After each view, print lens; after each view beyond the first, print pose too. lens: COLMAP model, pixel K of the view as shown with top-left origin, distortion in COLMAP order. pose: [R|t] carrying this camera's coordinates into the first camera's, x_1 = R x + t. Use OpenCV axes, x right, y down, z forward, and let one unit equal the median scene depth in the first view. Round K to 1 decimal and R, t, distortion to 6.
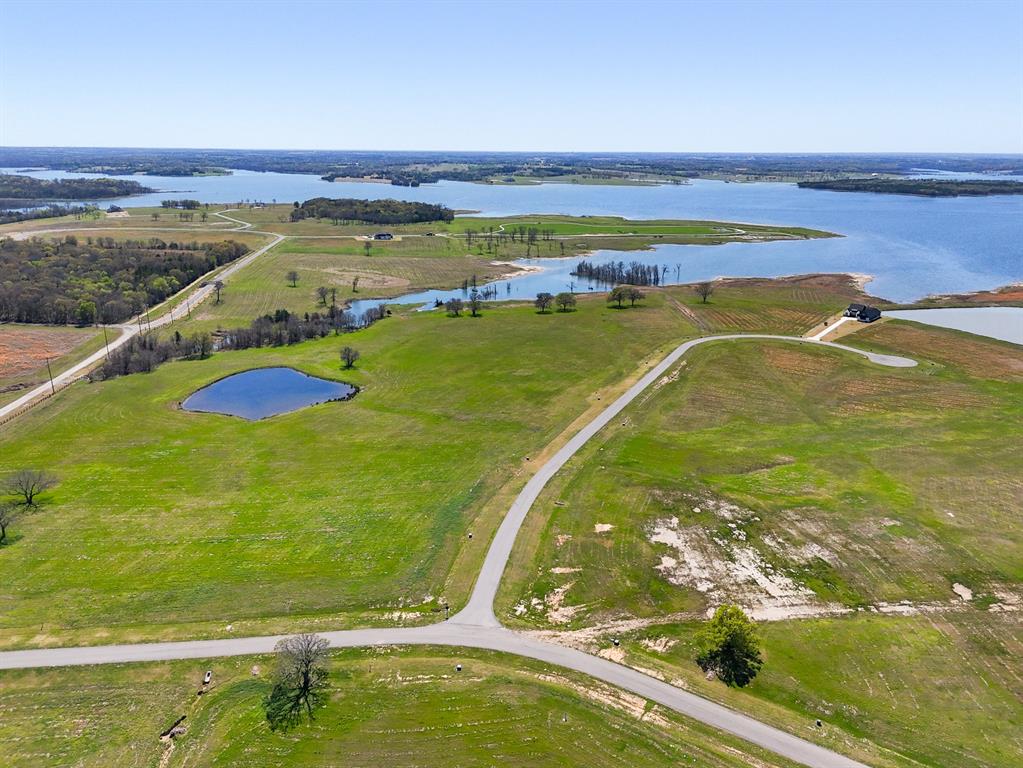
lens RADIAL K [[751.7, 0, 513.1], [0, 751.7, 386.1], [0, 0, 1]] dist [0.060307, -0.056667]
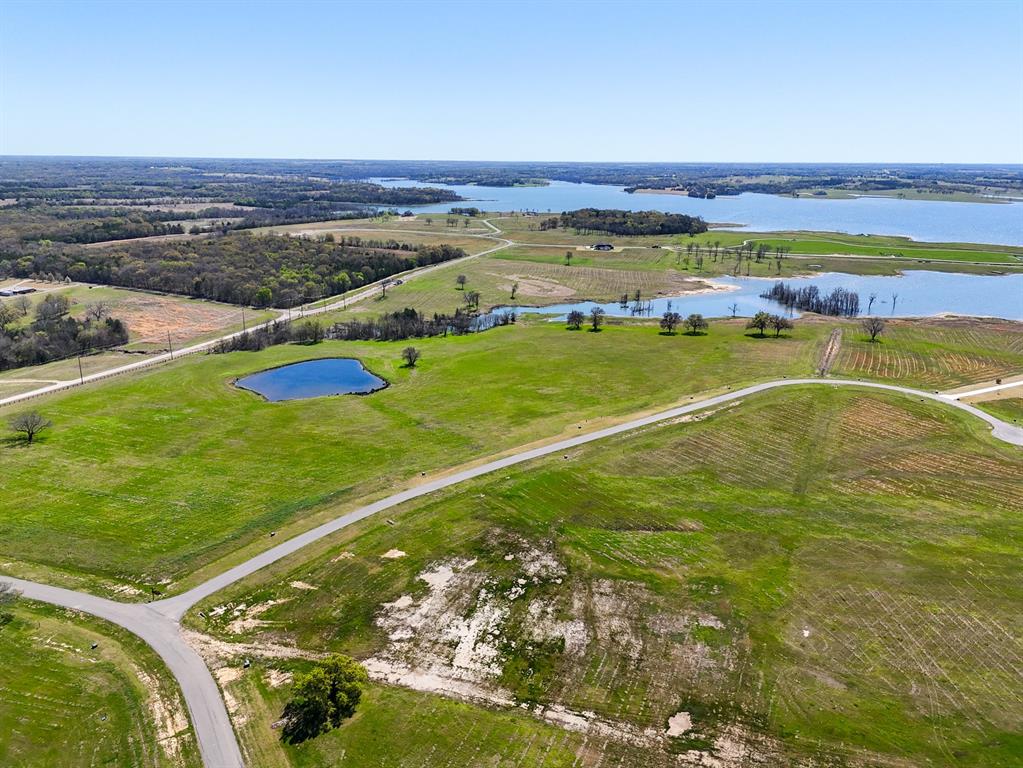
lens RADIAL K [[751.7, 0, 513.1], [0, 751.7, 386.1], [0, 0, 1]] dist [0.060307, -0.056667]
pose [[0.909010, 0.121219, -0.398757, 0.557373], [-0.127083, 0.991822, 0.011807, -0.046882], [0.396927, 0.039943, 0.916981, 0.167622]]
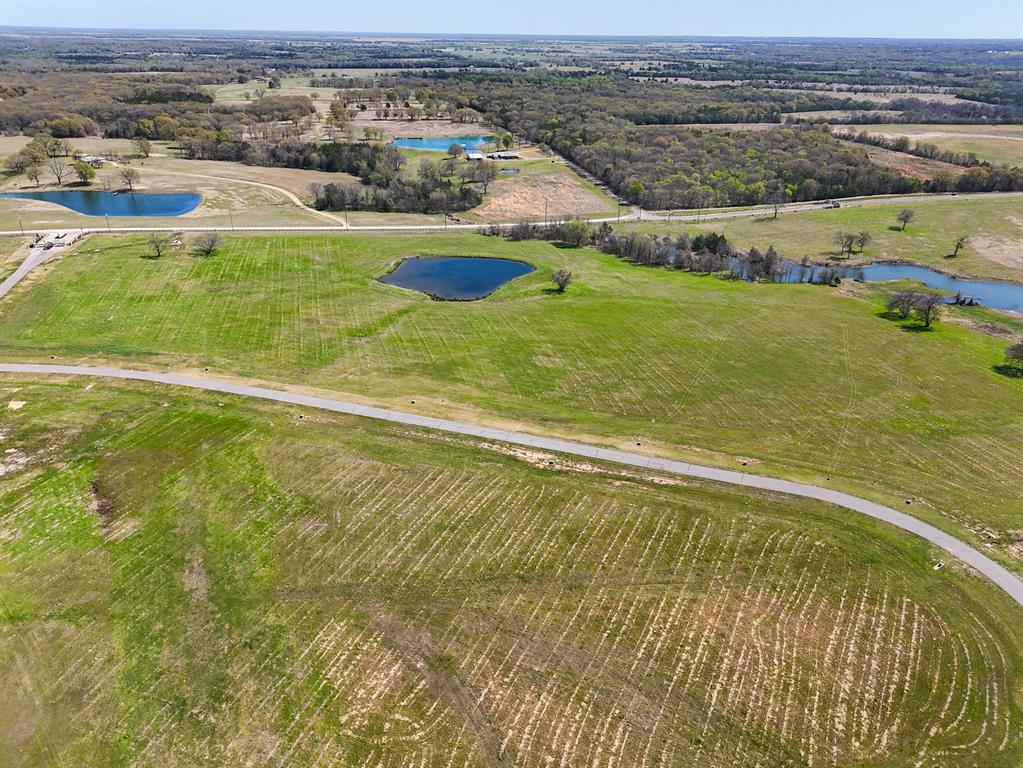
lens RADIAL K [[751.7, 0, 513.1], [0, 751.7, 386.1], [0, 0, 1]] dist [0.060307, -0.056667]
pose [[0.132893, 0.415336, -0.899909, 1.050323], [-0.307461, 0.880445, 0.360949, -0.388453], [0.942235, 0.228720, 0.244705, 1.267093]]
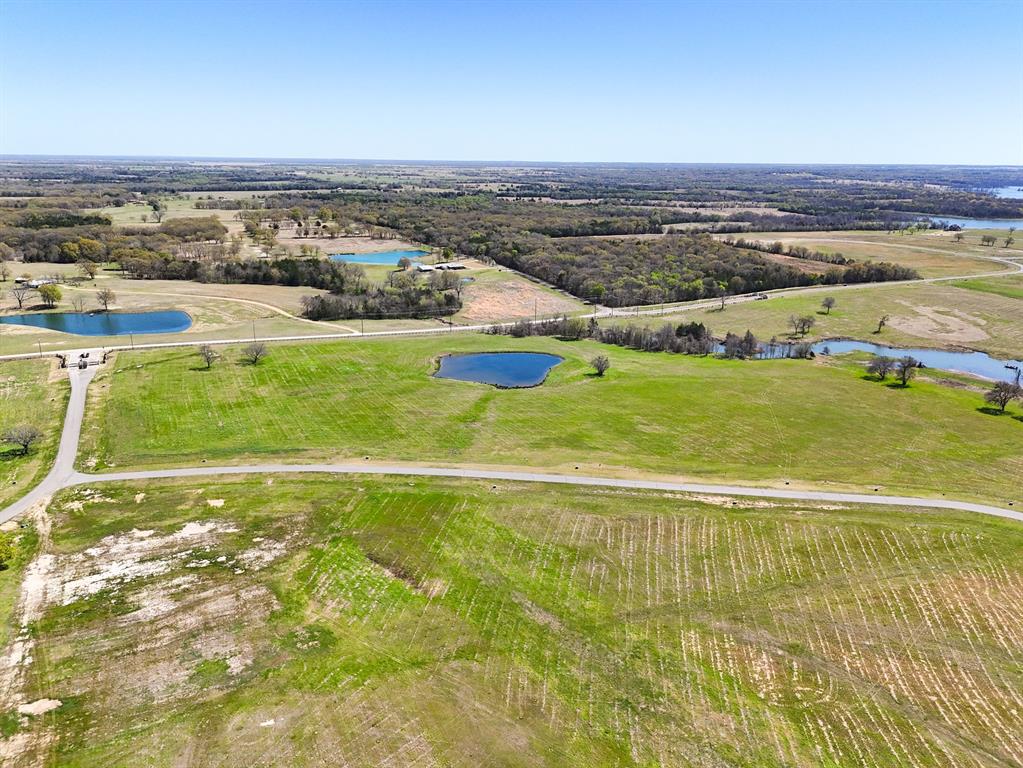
lens RADIAL K [[751.7, 0, 513.1], [0, 751.7, 386.1], [0, 0, 1]] dist [0.060307, -0.056667]
pose [[0.341843, 0.268283, -0.900649, 1.092420], [-0.289592, 0.941818, 0.170631, -0.251468], [0.894025, 0.202492, 0.399646, 0.837373]]
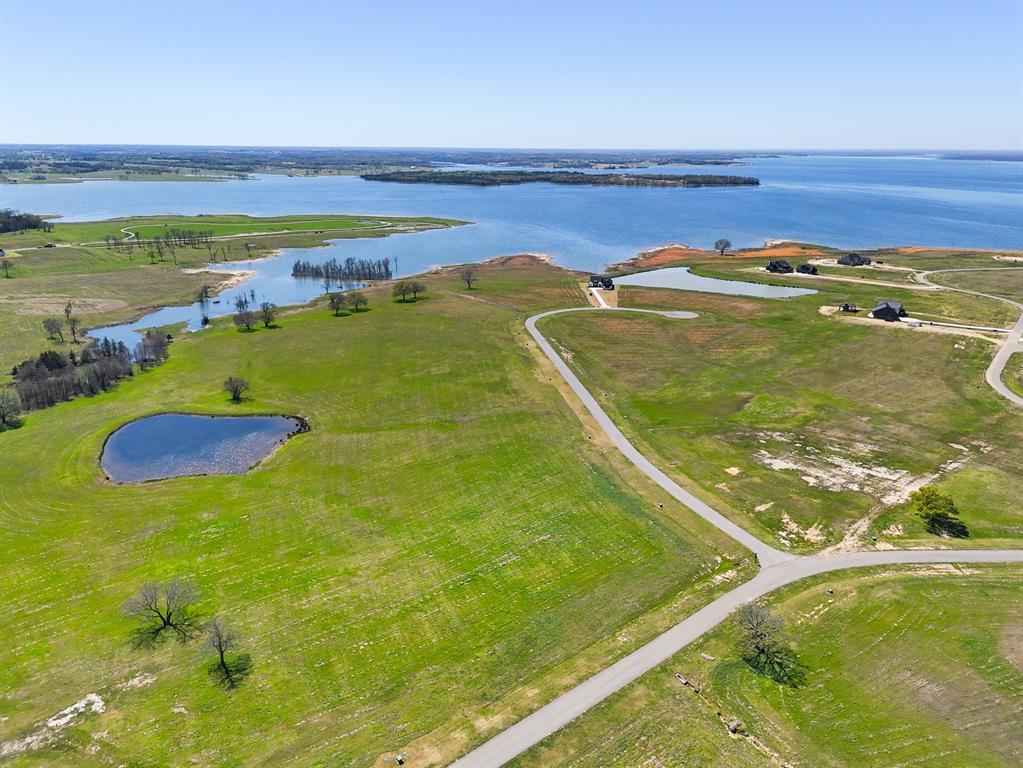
lens RADIAL K [[751.7, 0, 513.1], [0, 751.7, 386.1], [0, 0, 1]] dist [0.060307, -0.056667]
pose [[0.824380, -0.174937, 0.538326, -0.705787], [0.170739, 0.983598, 0.058169, -0.061784], [-0.539673, 0.043960, 0.840726, 0.177115]]
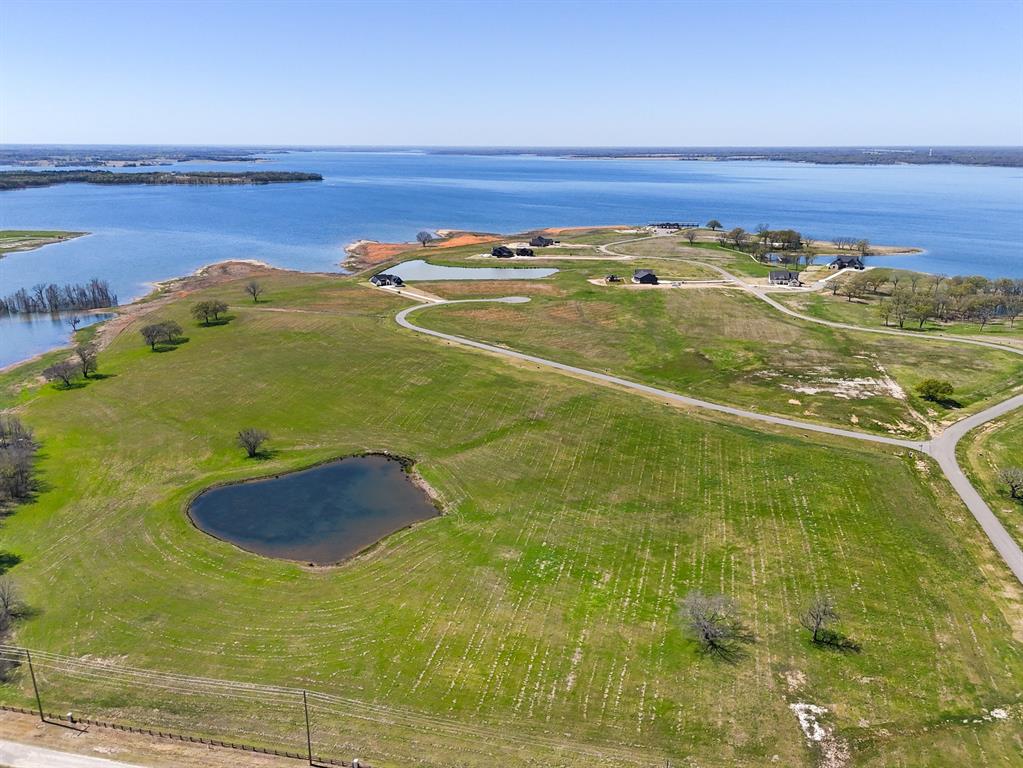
lens RADIAL K [[751.7, 0, 513.1], [0, 751.7, 386.1], [0, 0, 1]] dist [0.060307, -0.056667]
pose [[0.338702, -0.295735, 0.893209, -1.256676], [0.284689, 0.937033, 0.202291, -0.269183], [-0.896790, 0.185771, 0.401567, 0.819407]]
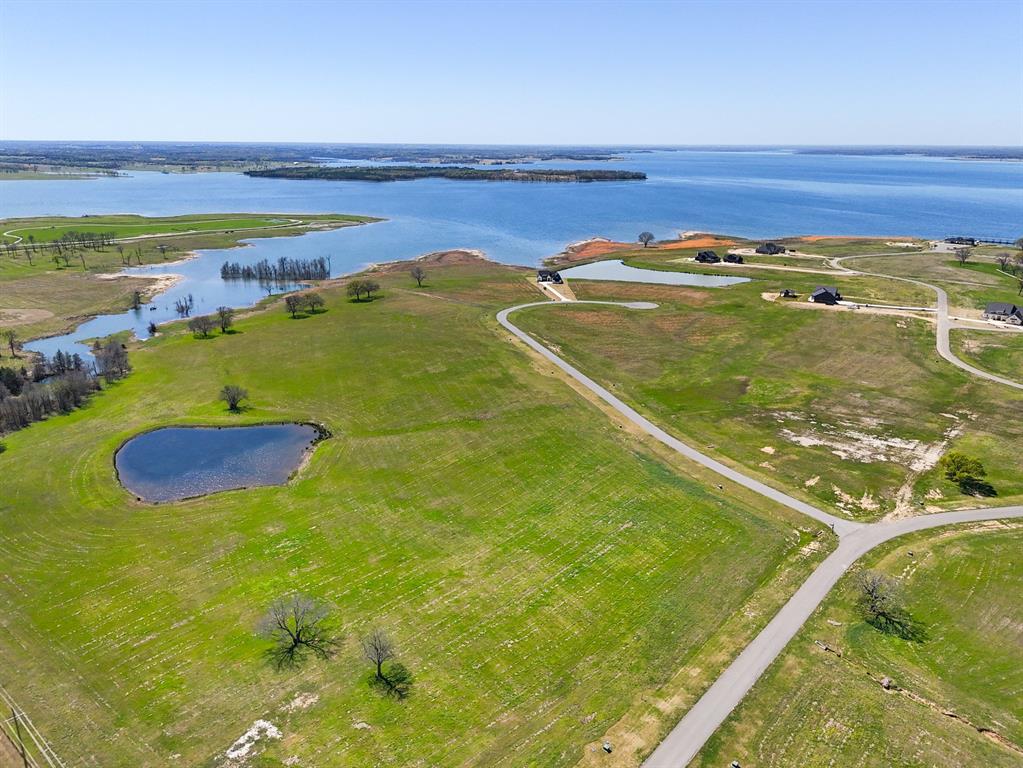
lens RADIAL K [[751.7, 0, 513.1], [0, 751.7, 386.1], [0, 0, 1]] dist [0.060307, -0.056667]
pose [[0.726161, -0.216333, 0.652602, -0.888535], [0.207628, 0.973890, 0.091807, -0.104431], [-0.655424, 0.068831, 0.752118, 0.307975]]
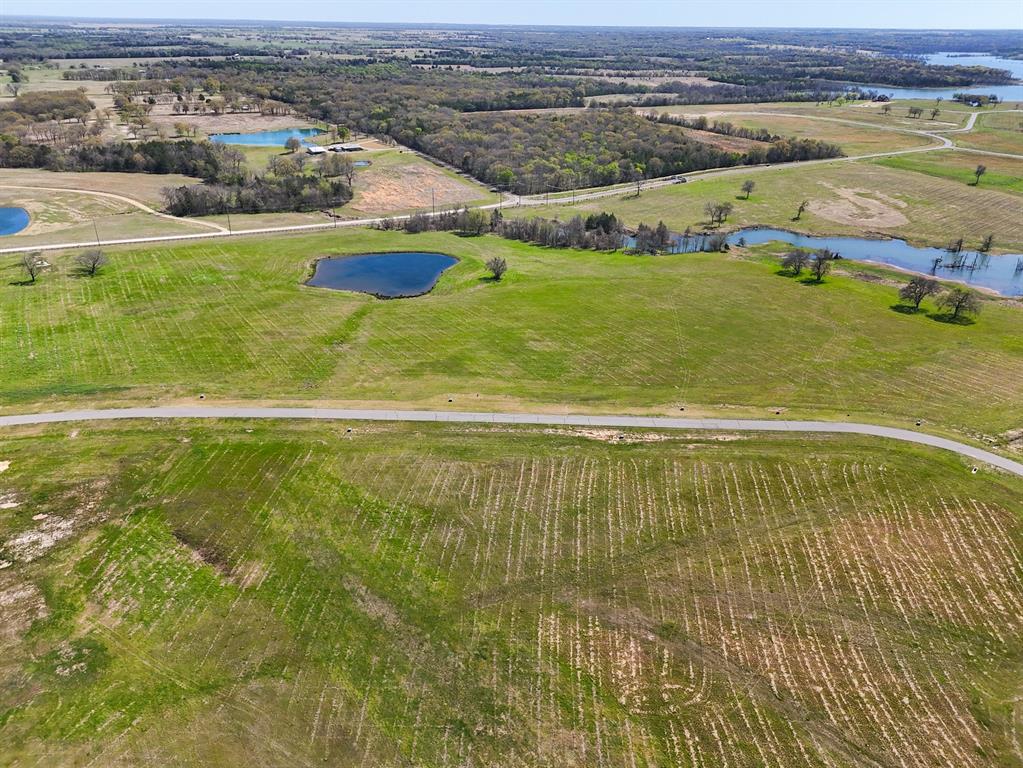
lens RADIAL K [[751.7, 0, 513.1], [0, 751.7, 386.1], [0, 0, 1]] dist [0.060307, -0.056667]
pose [[0.423952, 0.390882, -0.816992, 0.975858], [-0.280486, 0.914387, 0.291930, -0.297725], [0.861158, 0.105391, 0.497293, 0.975892]]
